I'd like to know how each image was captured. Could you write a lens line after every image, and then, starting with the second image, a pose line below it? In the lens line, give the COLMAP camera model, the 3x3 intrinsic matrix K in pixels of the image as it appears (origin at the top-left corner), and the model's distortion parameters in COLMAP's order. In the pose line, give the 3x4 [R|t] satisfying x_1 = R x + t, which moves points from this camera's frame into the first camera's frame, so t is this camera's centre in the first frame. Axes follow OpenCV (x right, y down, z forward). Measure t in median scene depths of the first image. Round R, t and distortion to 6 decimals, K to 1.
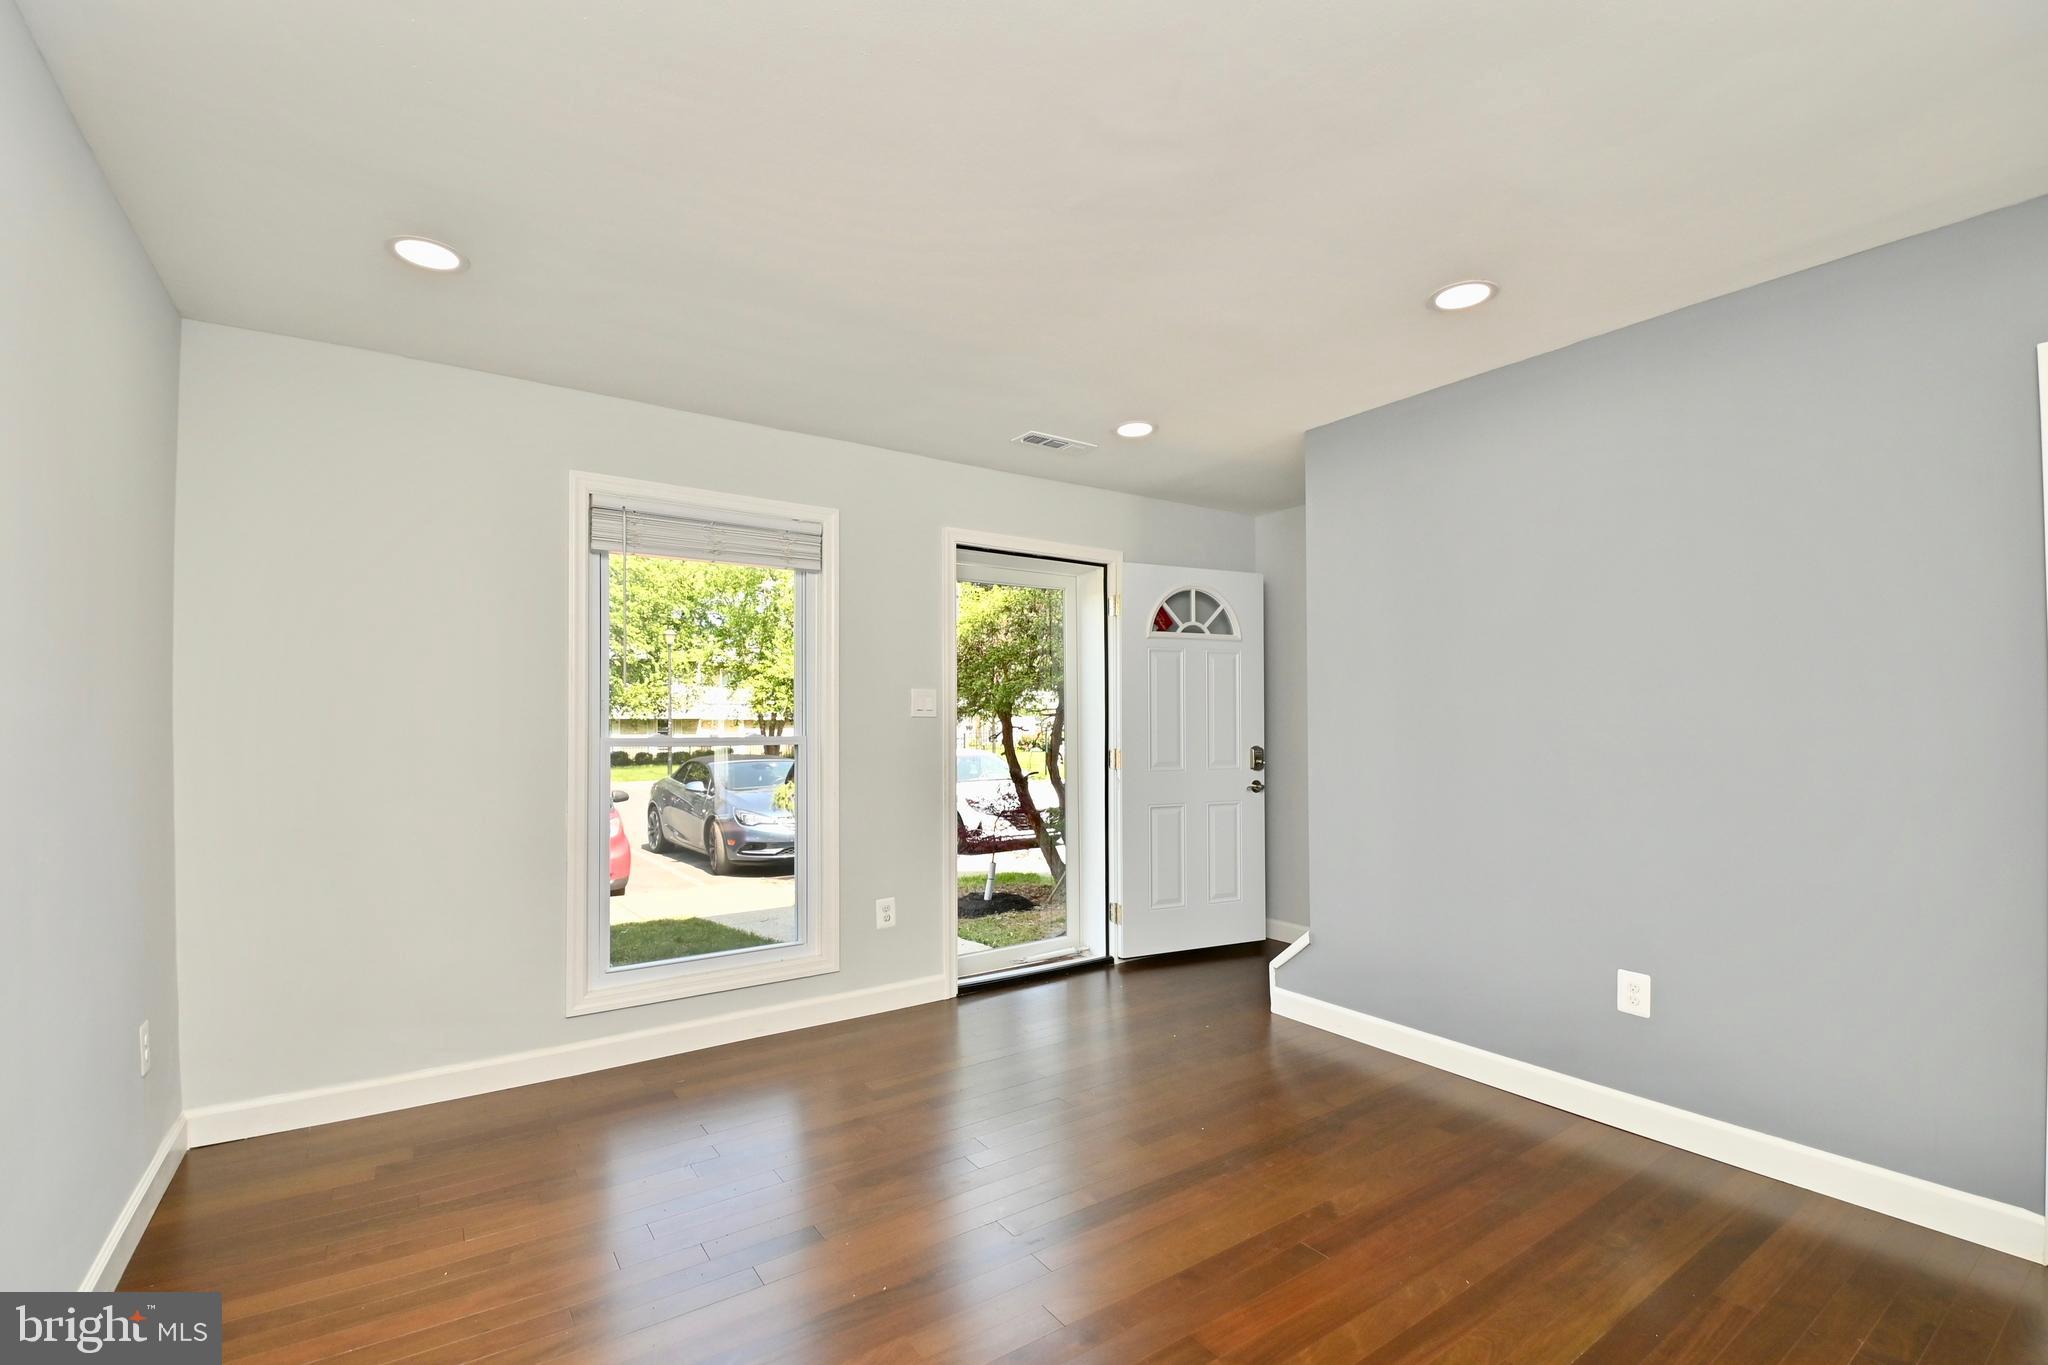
lens RADIAL K [[905.7, 0, 1048.7], [0, 905.7, 709.7], [0, 0, 1]] dist [0.019193, -0.025503]
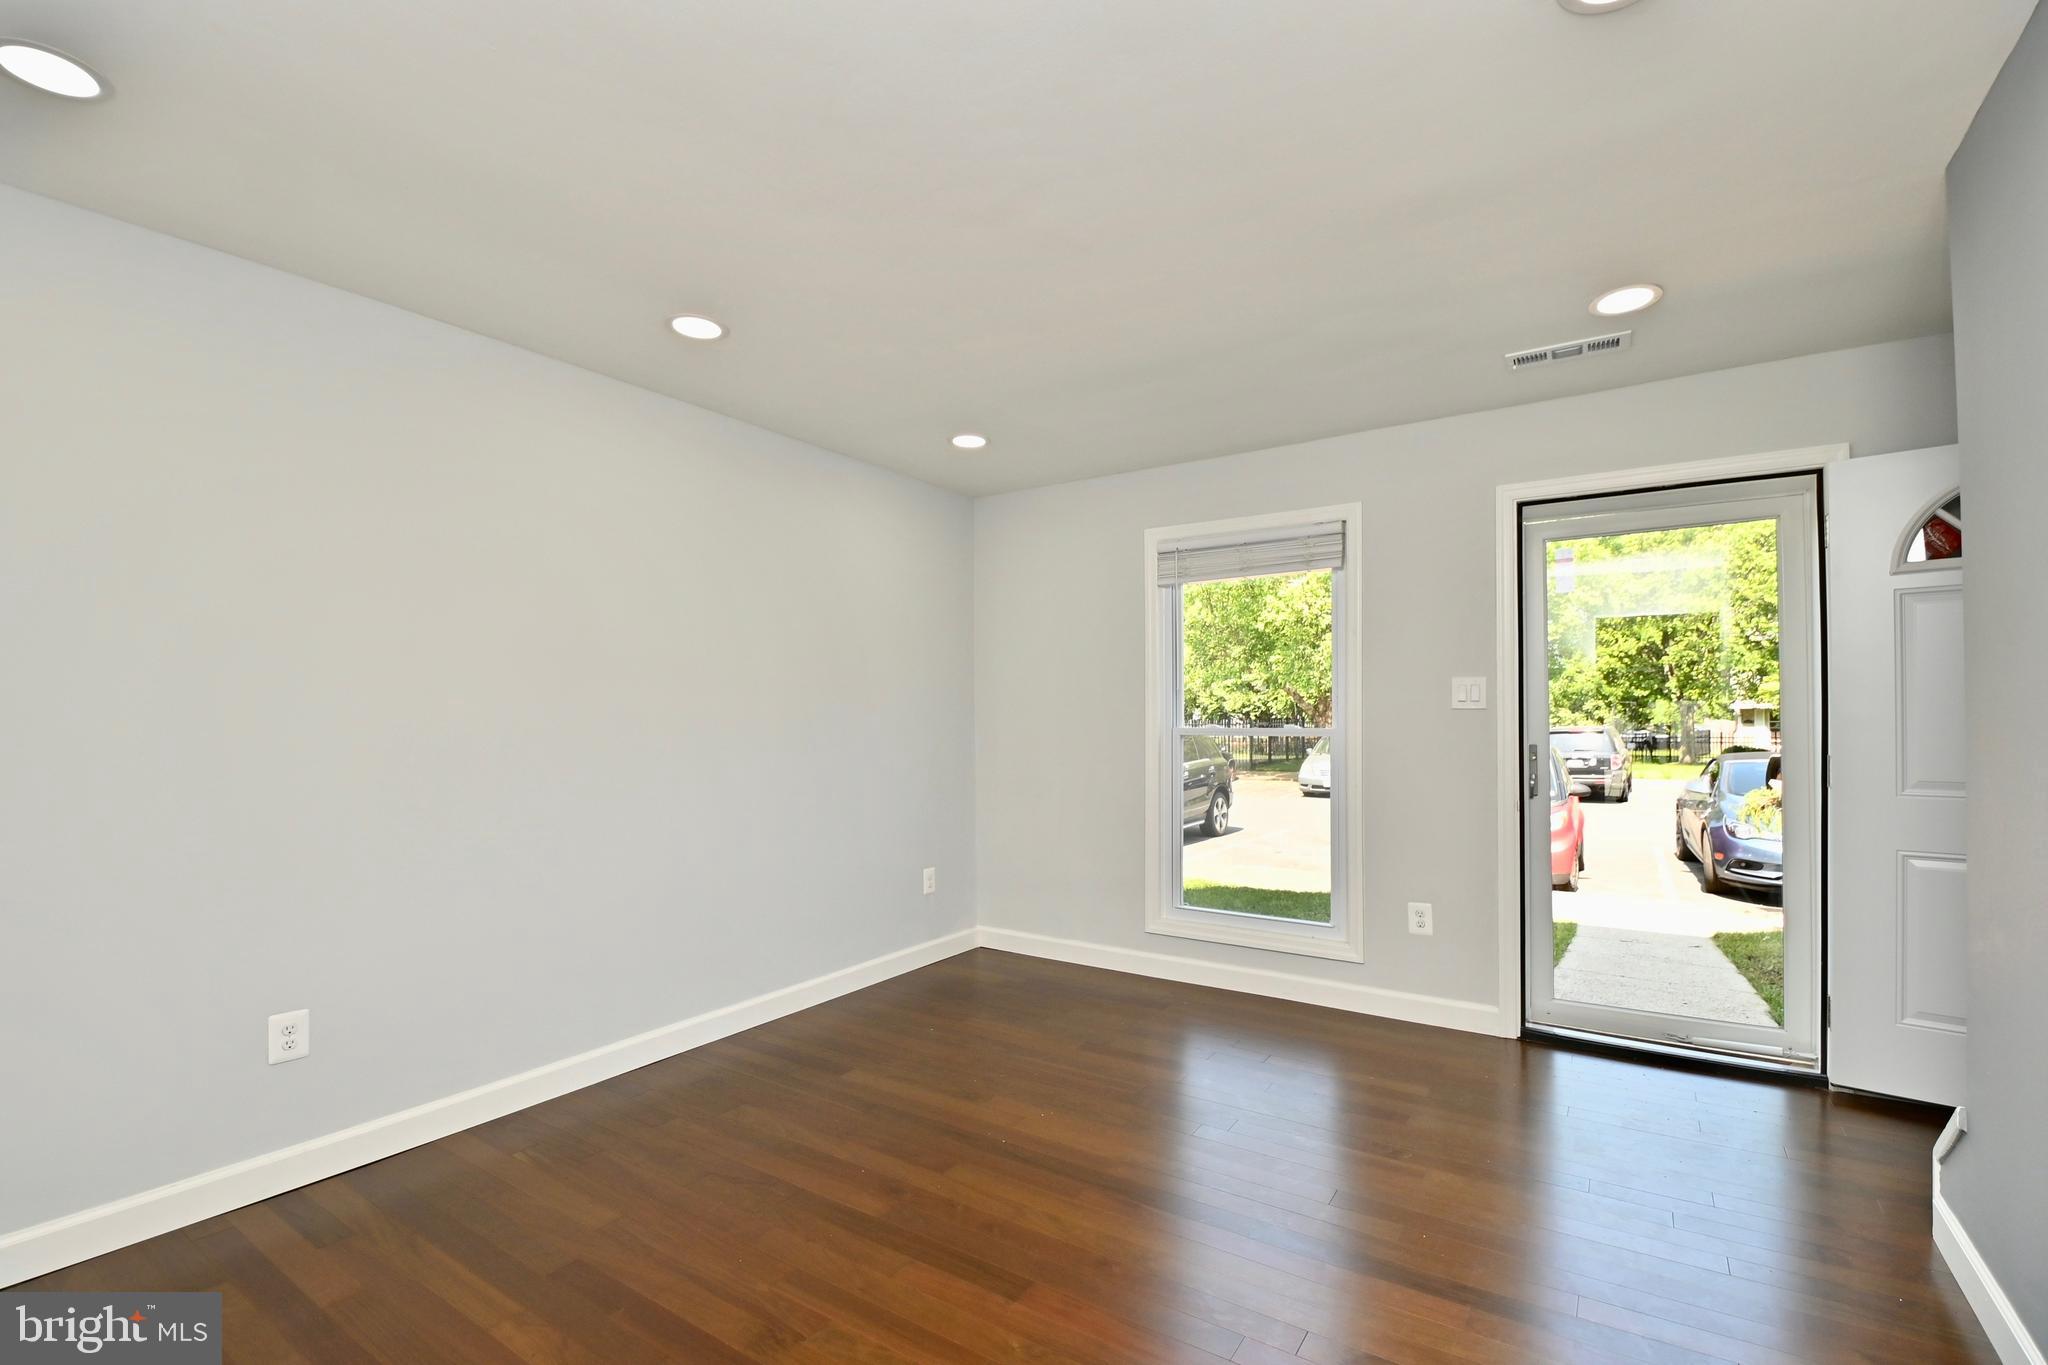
lens RADIAL K [[905.7, 0, 1048.7], [0, 905.7, 709.7], [0, 0, 1]] dist [0.019193, -0.025503]
pose [[0.361282, -0.006698, -0.932433, 0.560336], [0.015677, 0.999876, -0.001109, 0.003369], [0.932325, -0.014217, 0.361342, 0.307409]]
